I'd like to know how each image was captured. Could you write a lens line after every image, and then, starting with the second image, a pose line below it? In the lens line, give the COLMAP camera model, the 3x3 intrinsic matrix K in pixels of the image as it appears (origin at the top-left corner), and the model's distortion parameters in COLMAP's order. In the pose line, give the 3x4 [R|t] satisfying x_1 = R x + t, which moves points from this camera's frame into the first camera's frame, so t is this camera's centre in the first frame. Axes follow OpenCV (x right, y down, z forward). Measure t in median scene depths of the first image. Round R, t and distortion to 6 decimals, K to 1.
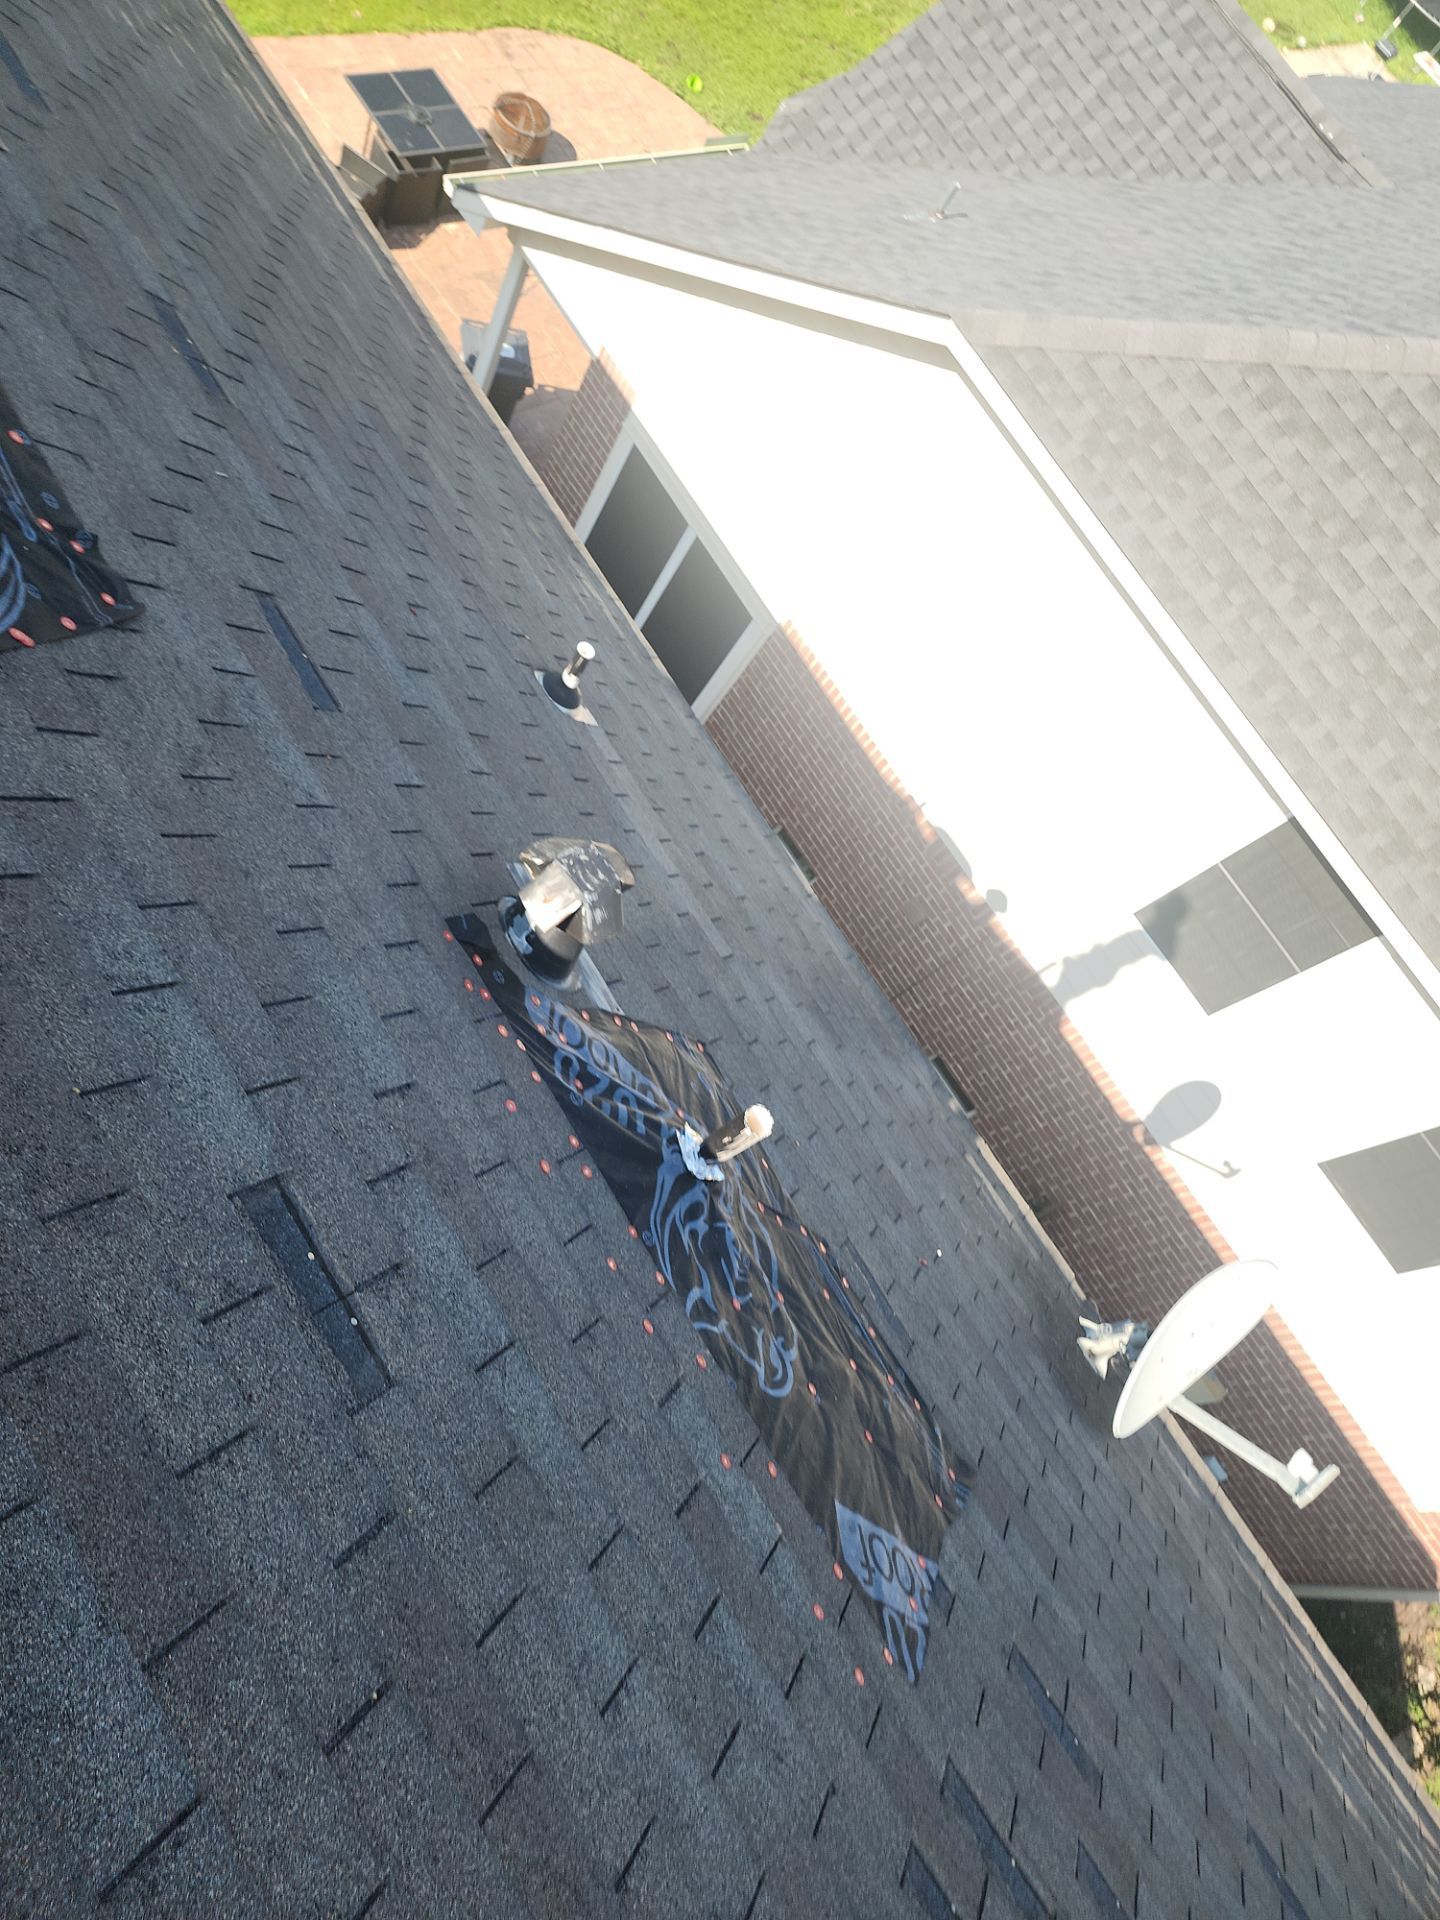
lens RADIAL K [[1352.1, 0, 762.3], [0, 1352.1, 965.7], [0, 0, 1]] dist [0.059992, -0.061380]
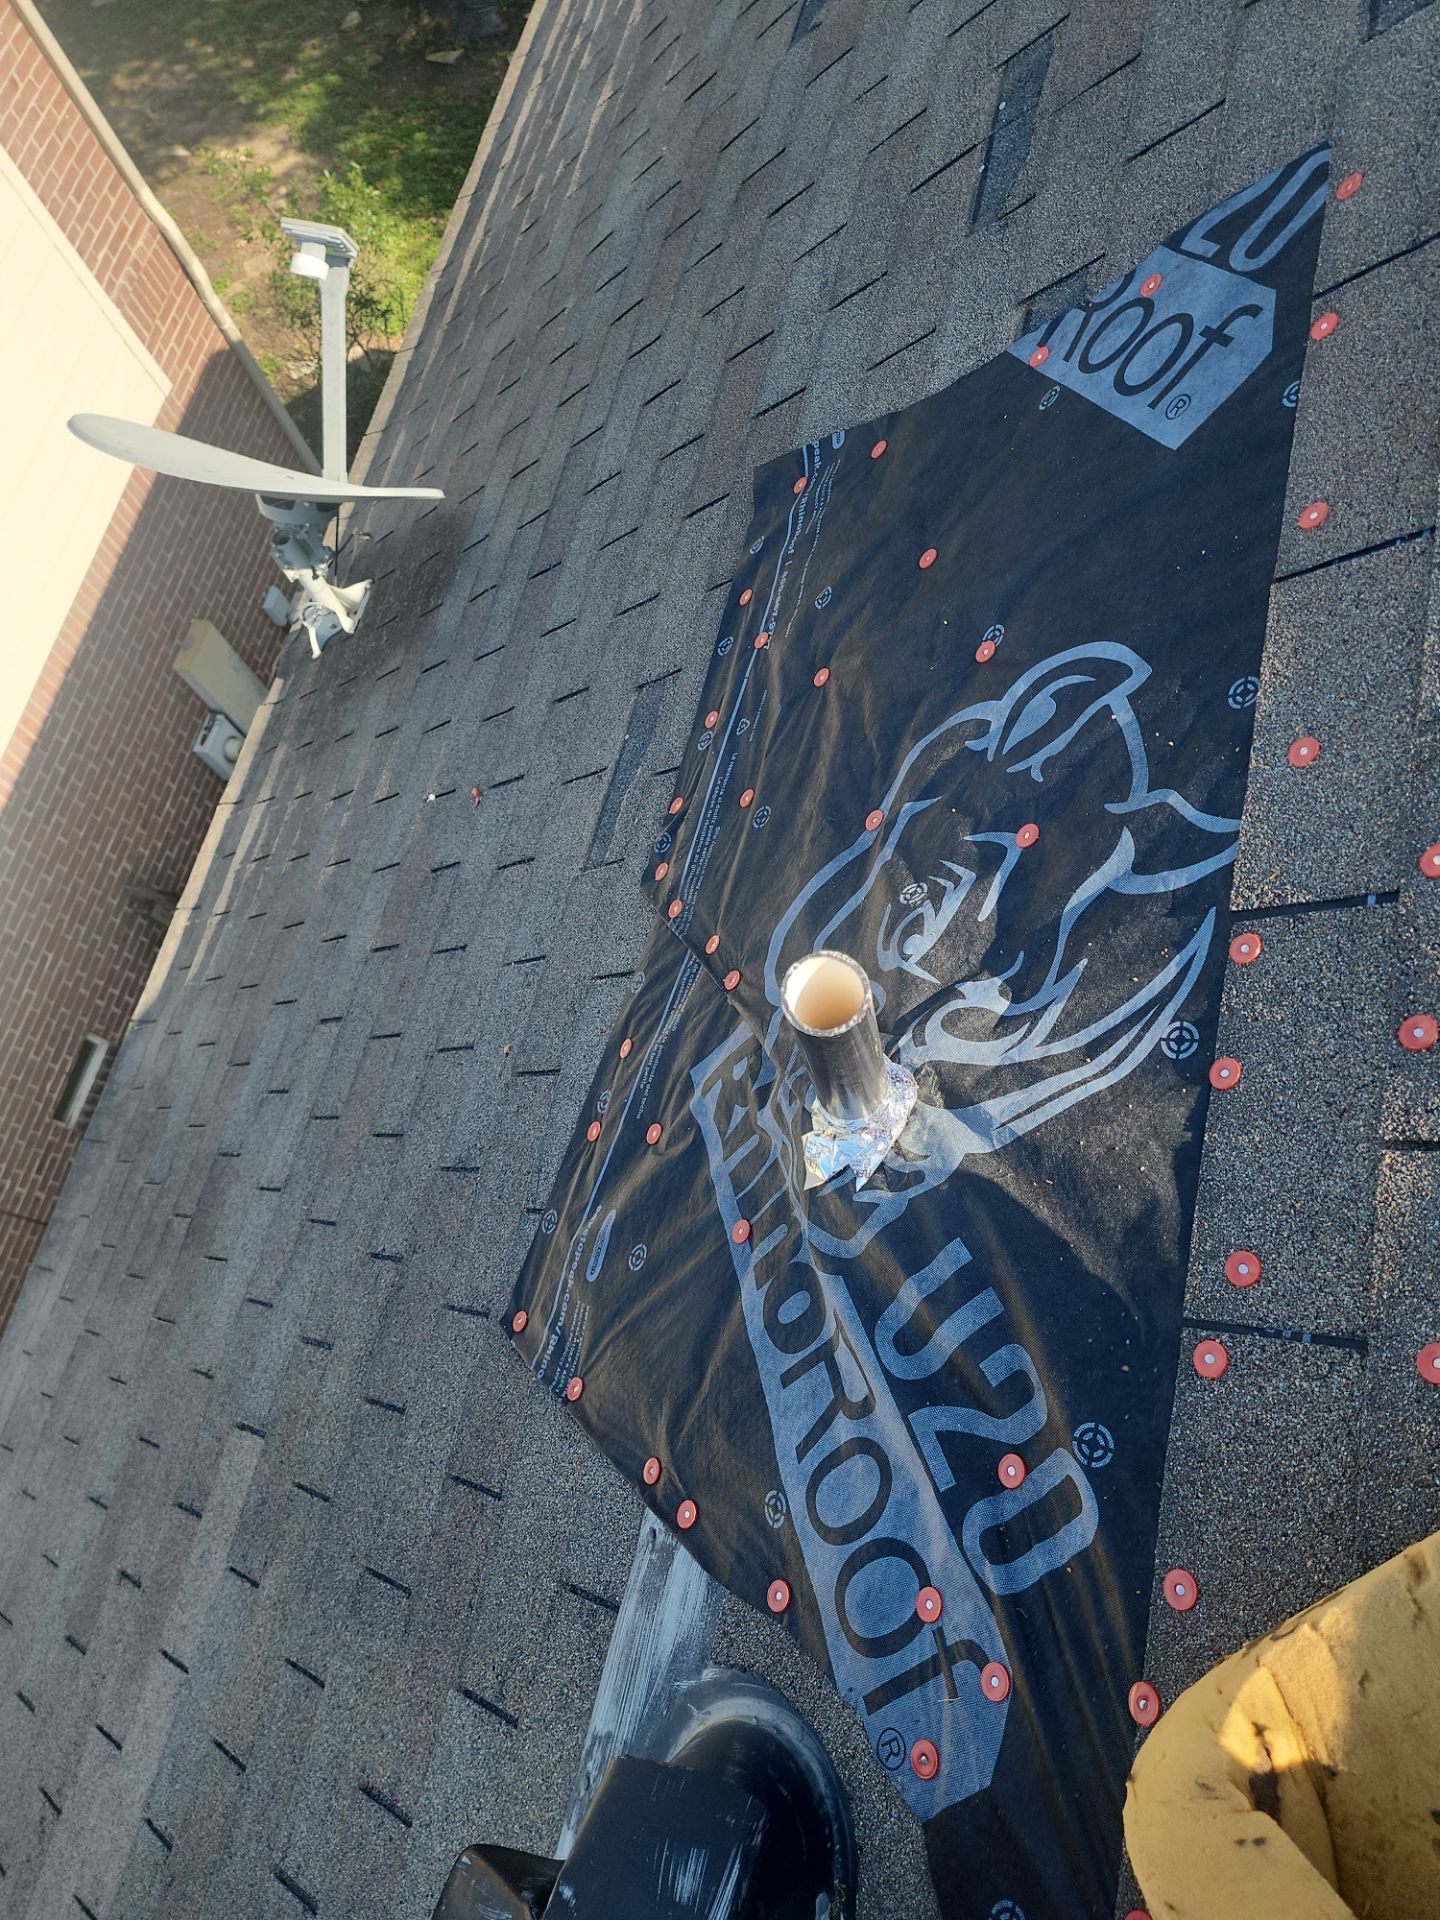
lens RADIAL K [[1352.1, 0, 762.3], [0, 1352.1, 965.7], [0, 0, 1]] dist [0.059992, -0.061380]
pose [[-0.619759, -0.782007, -0.066063, 0.025117], [0.651180, -0.559402, 0.512868, -0.049848], [-0.438022, 0.274836, 0.855922, 0.522884]]
